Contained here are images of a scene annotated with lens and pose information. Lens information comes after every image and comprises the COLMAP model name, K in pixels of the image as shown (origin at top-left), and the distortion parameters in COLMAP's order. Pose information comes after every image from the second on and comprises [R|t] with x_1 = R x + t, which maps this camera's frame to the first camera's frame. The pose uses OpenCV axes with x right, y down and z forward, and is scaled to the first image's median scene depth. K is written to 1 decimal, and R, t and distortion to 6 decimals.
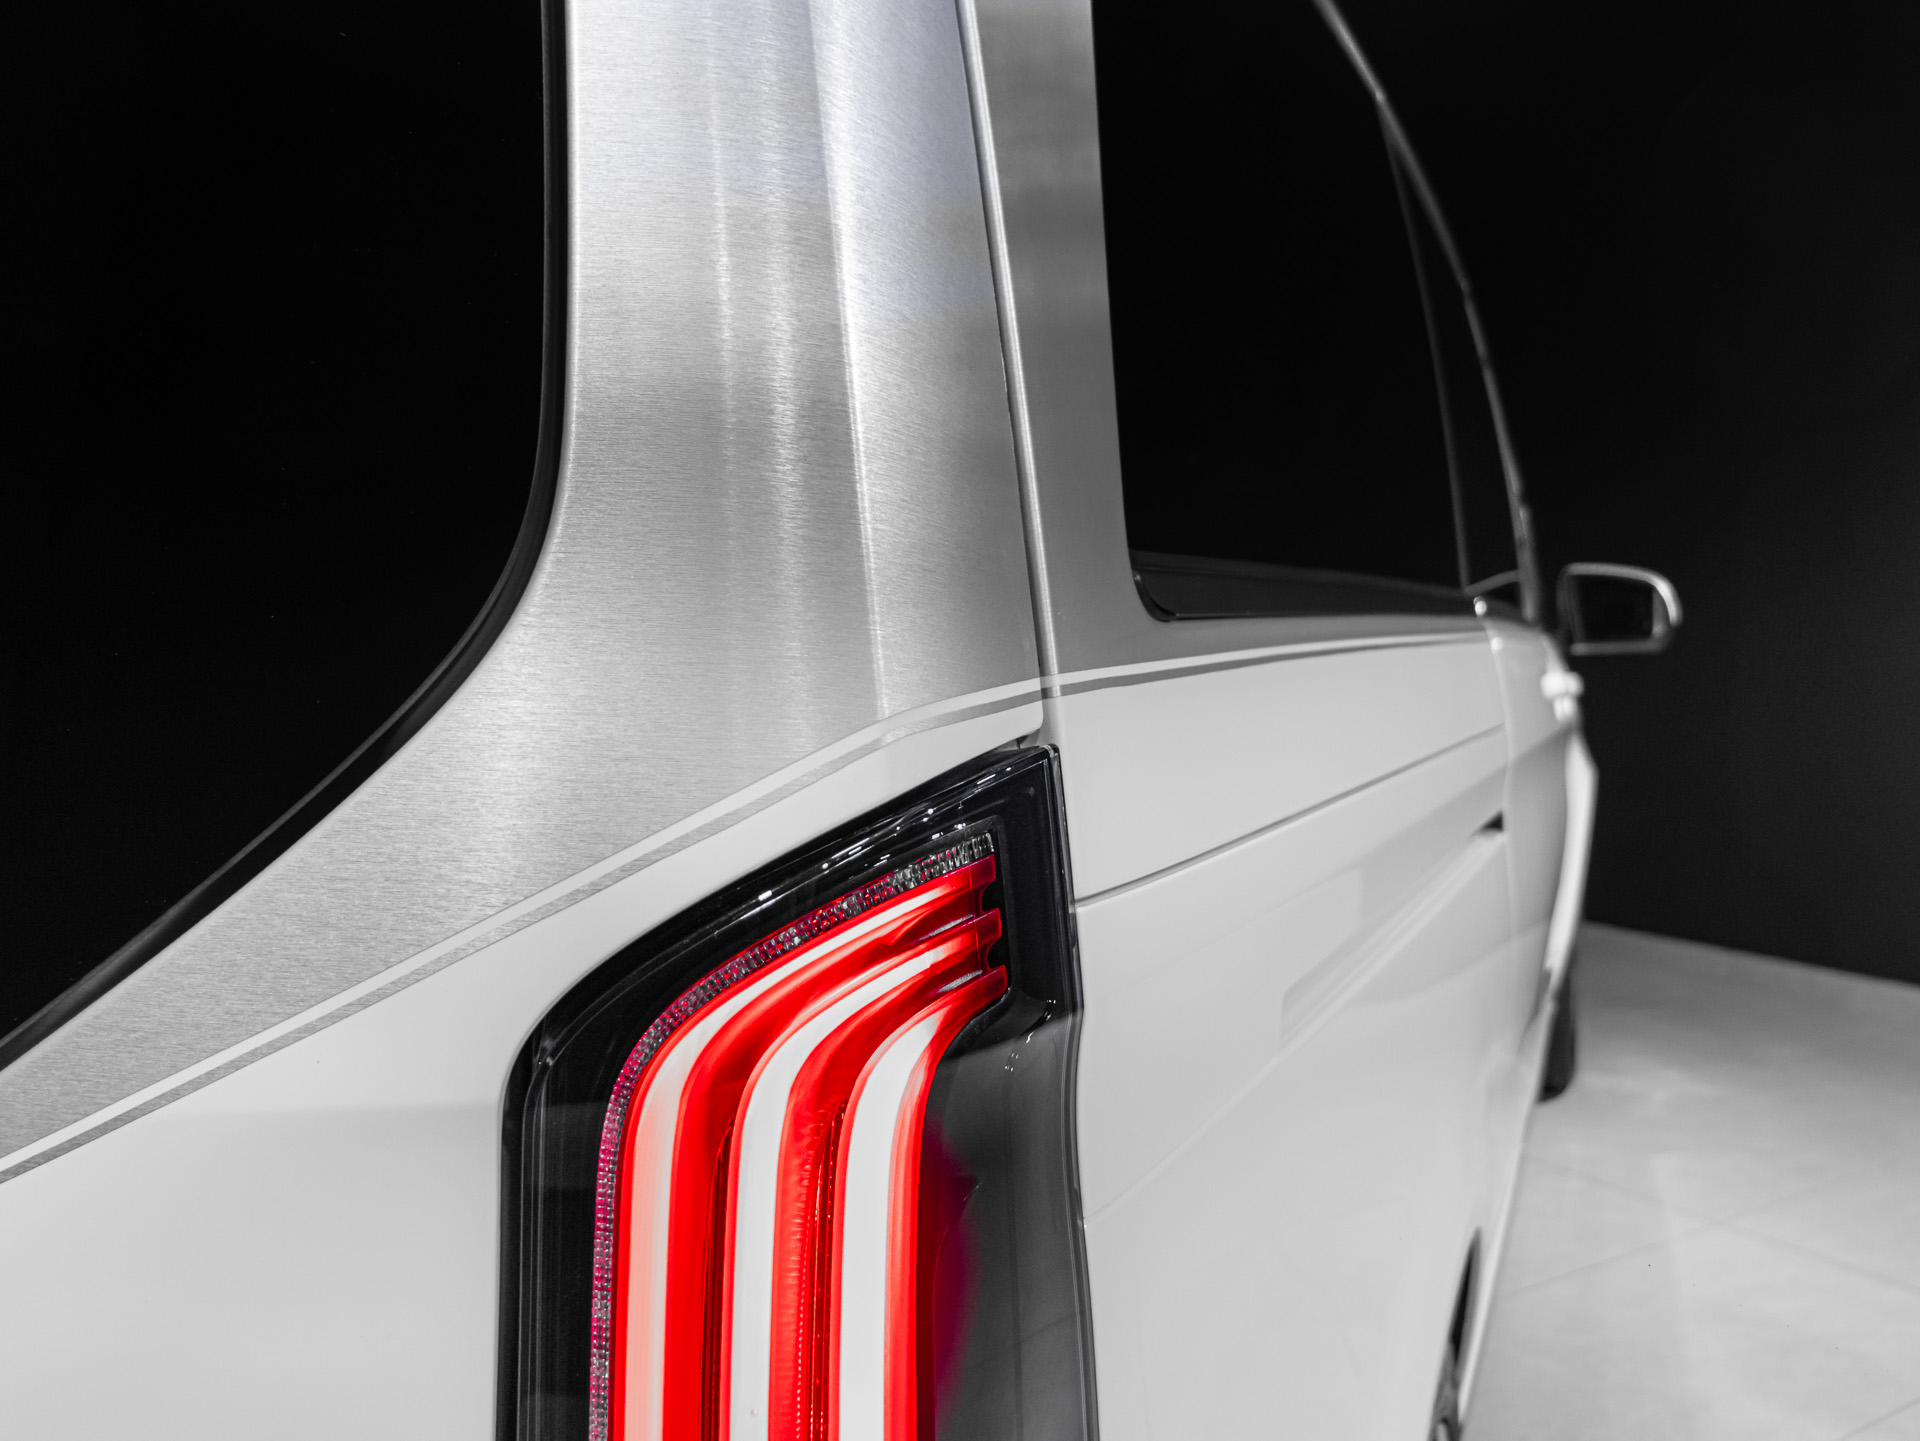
lens RADIAL K [[1758.1, 0, 960.0], [0, 1758.1, 720.5], [0, 0, 1]] dist [0.002471, 0.008293]
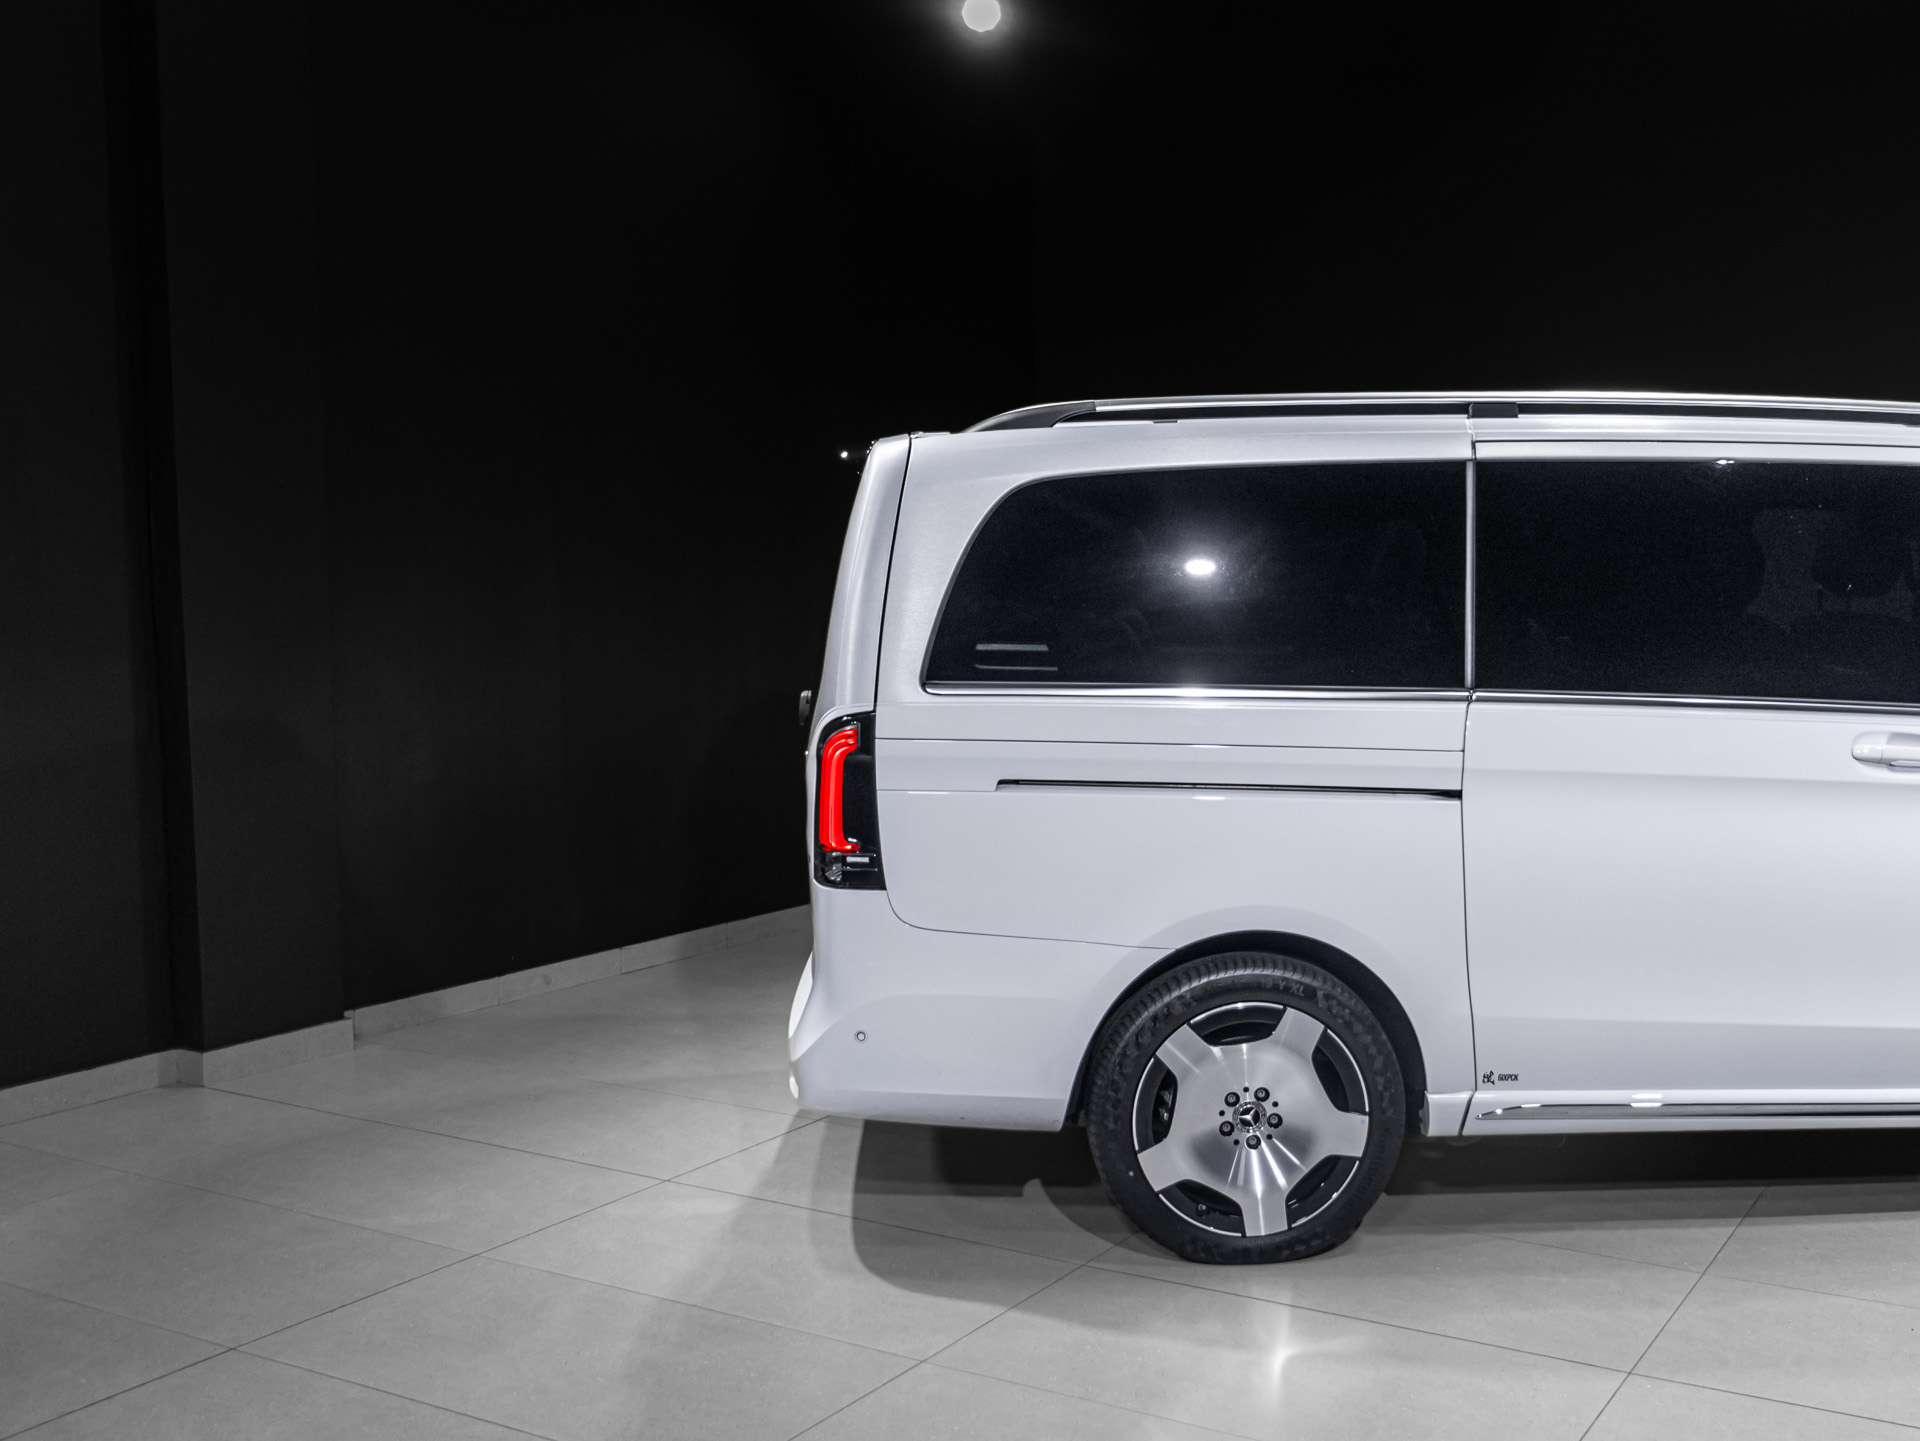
lens RADIAL K [[1941.5, 0, 1155.8], [0, 1941.5, 719.0], [0, 0, 1]] dist [0.000564, -0.004026]
pose [[0.452462, 0.059268, -0.889812, 7.145938], [-0.069214, 0.997113, 0.031220, -0.269719], [0.889094, 0.047461, 0.455258, -1.371348]]
